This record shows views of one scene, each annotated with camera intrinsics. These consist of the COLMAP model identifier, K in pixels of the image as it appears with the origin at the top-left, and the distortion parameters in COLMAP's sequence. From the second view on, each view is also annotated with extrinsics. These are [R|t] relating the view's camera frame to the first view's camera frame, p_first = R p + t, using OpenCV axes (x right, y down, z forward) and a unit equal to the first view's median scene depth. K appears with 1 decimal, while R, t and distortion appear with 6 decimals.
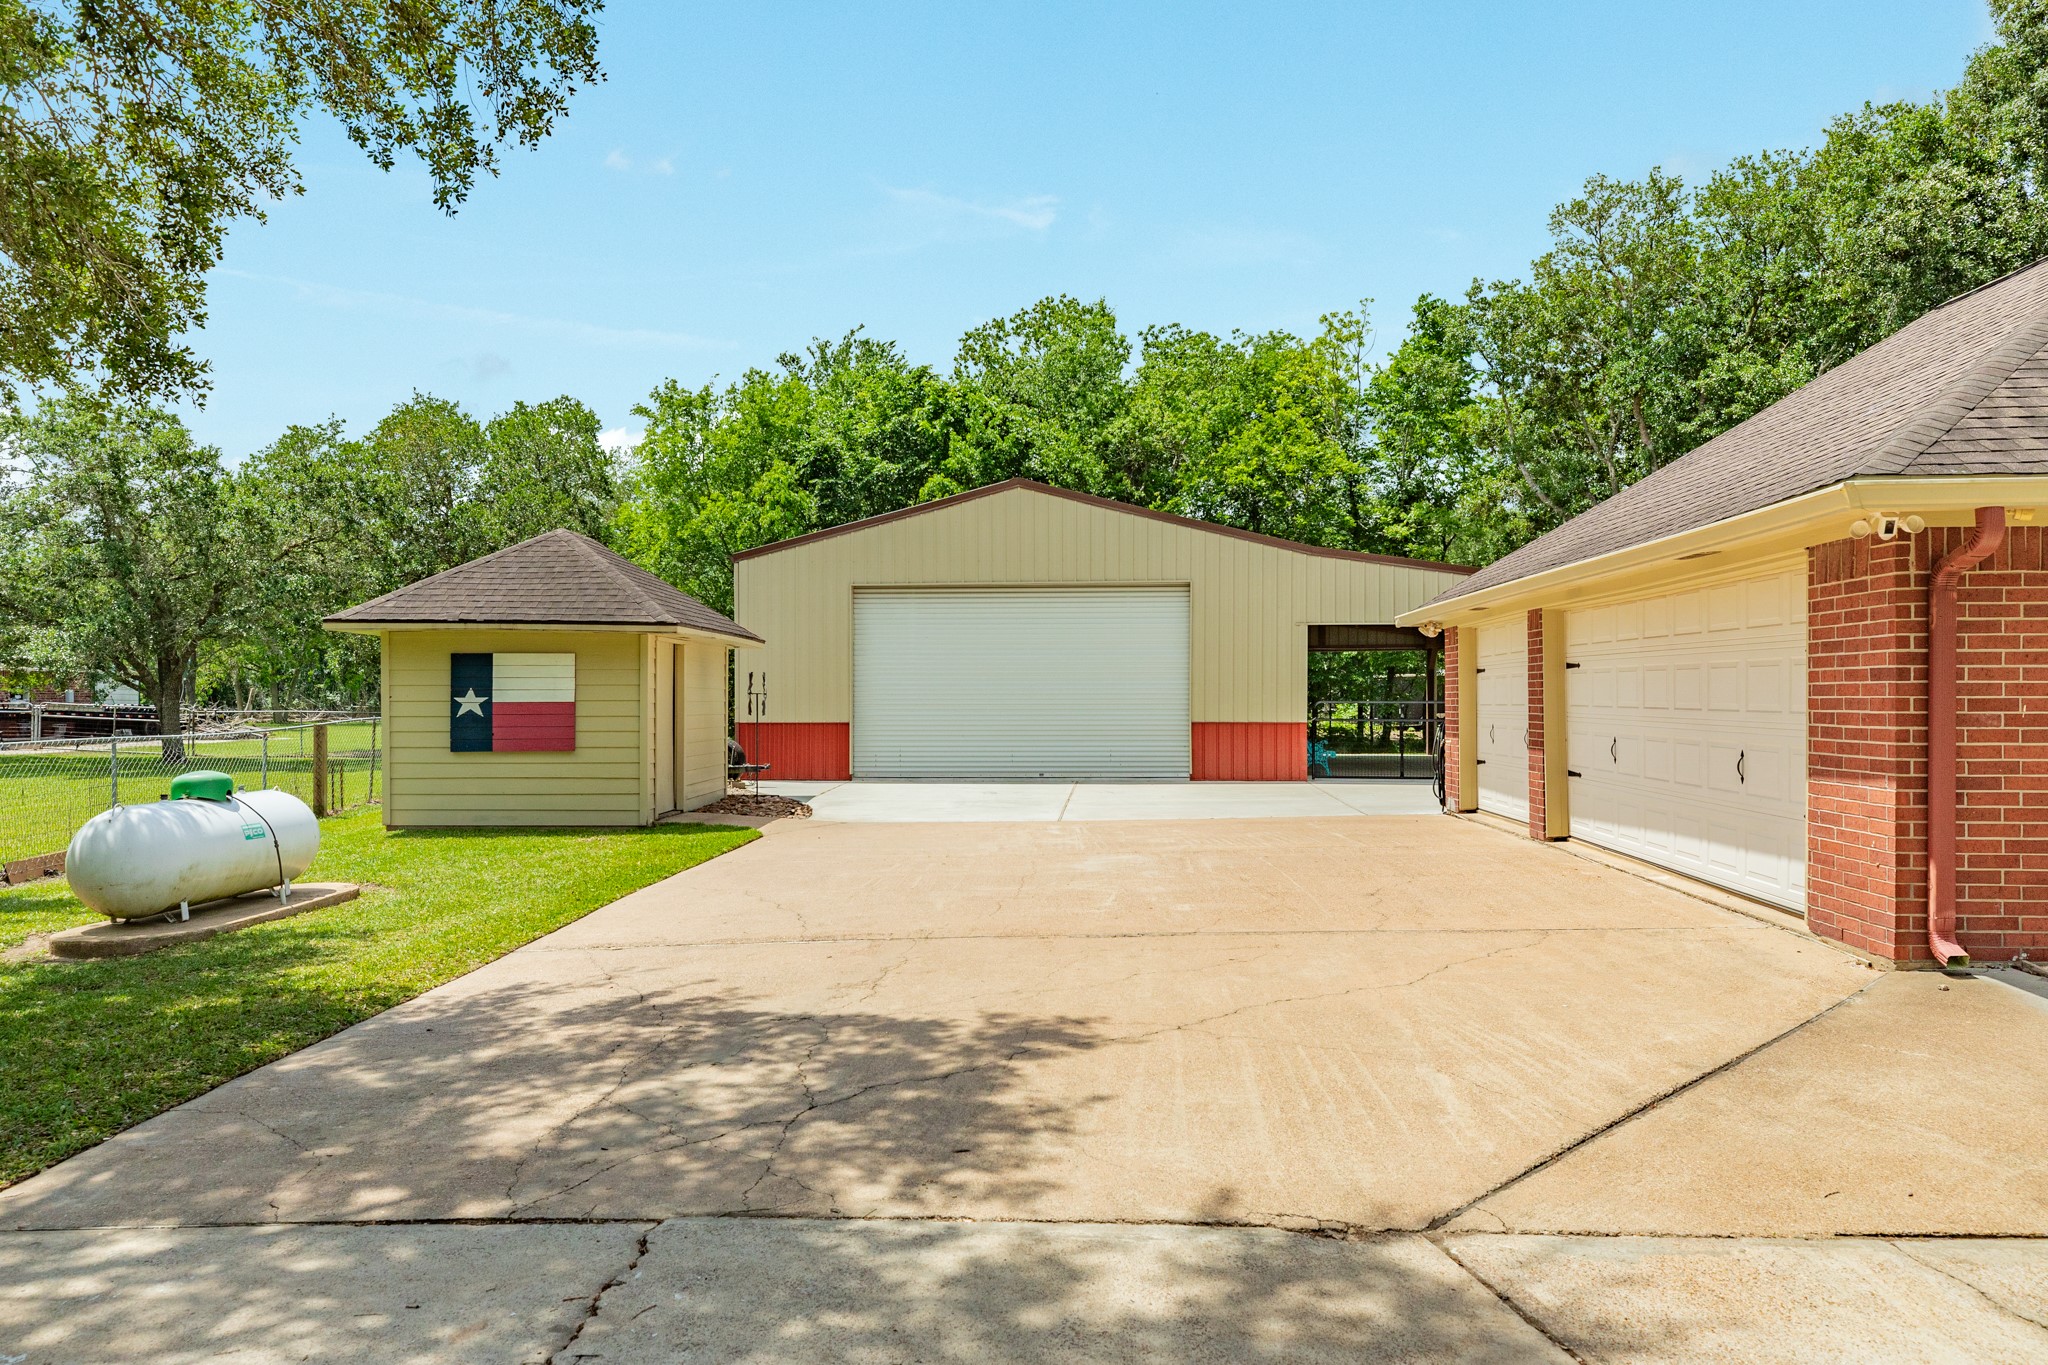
lens RADIAL K [[1406.7, 0, 1017.6], [0, 1406.7, 684.3], [0, 0, 1]] dist [-0.030328, 0.007041]
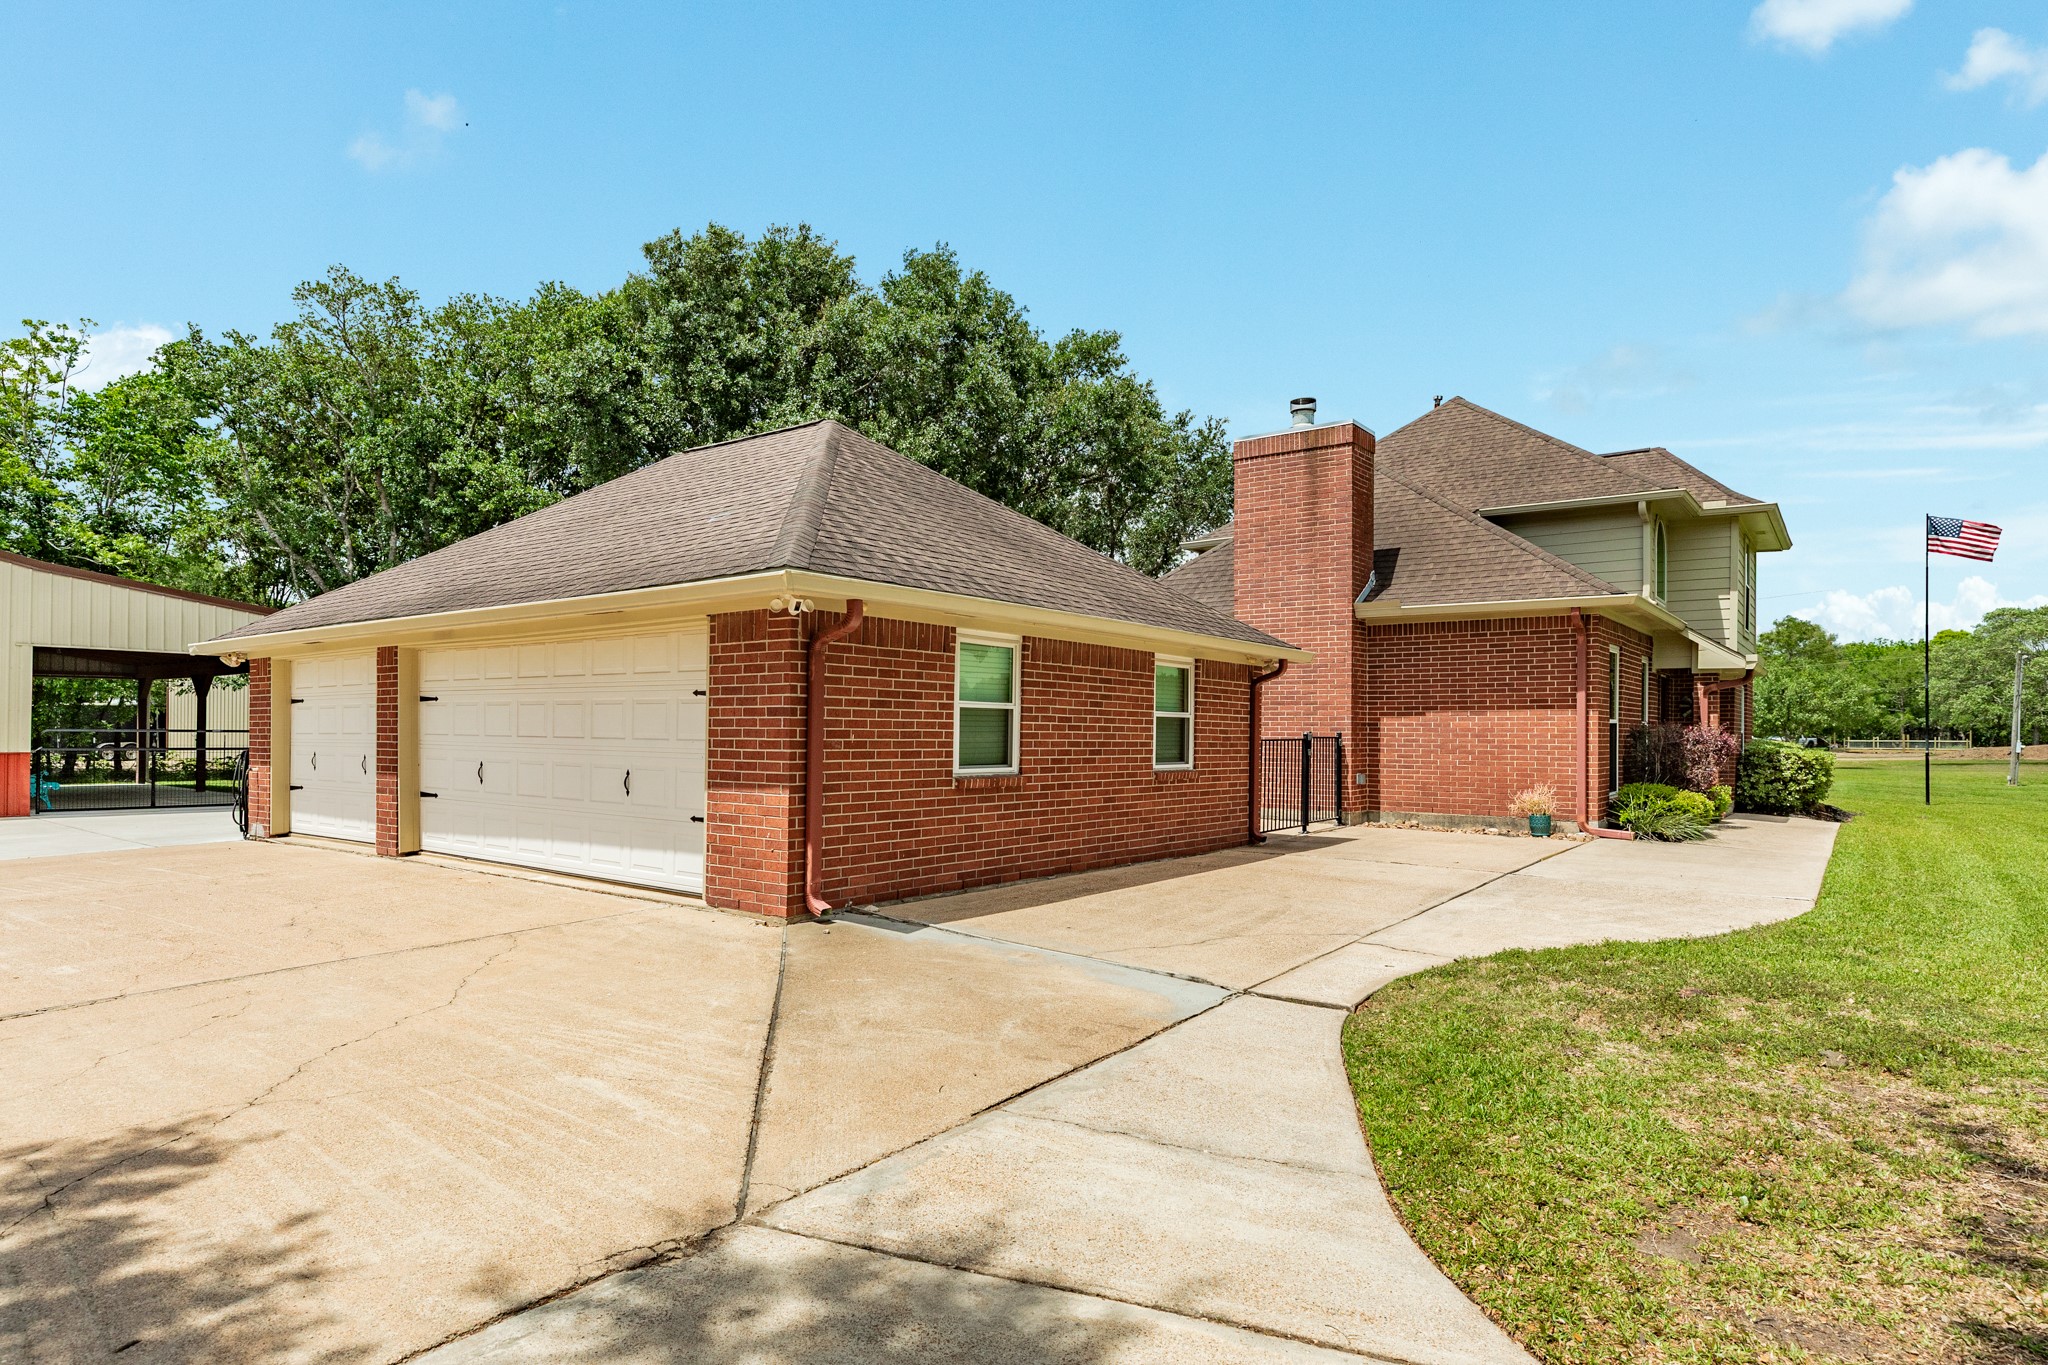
lens RADIAL K [[1109.9, 0, 1009.2], [0, 1109.9, 736.7], [0, 0, 1]] dist [0.003085, 0.000031]
pose [[0.543623, 0.001424, 0.839328, -0.161610], [-0.014596, 0.999863, 0.007757, 0.004959], [-0.839203, -0.016468, 0.543570, 0.188930]]
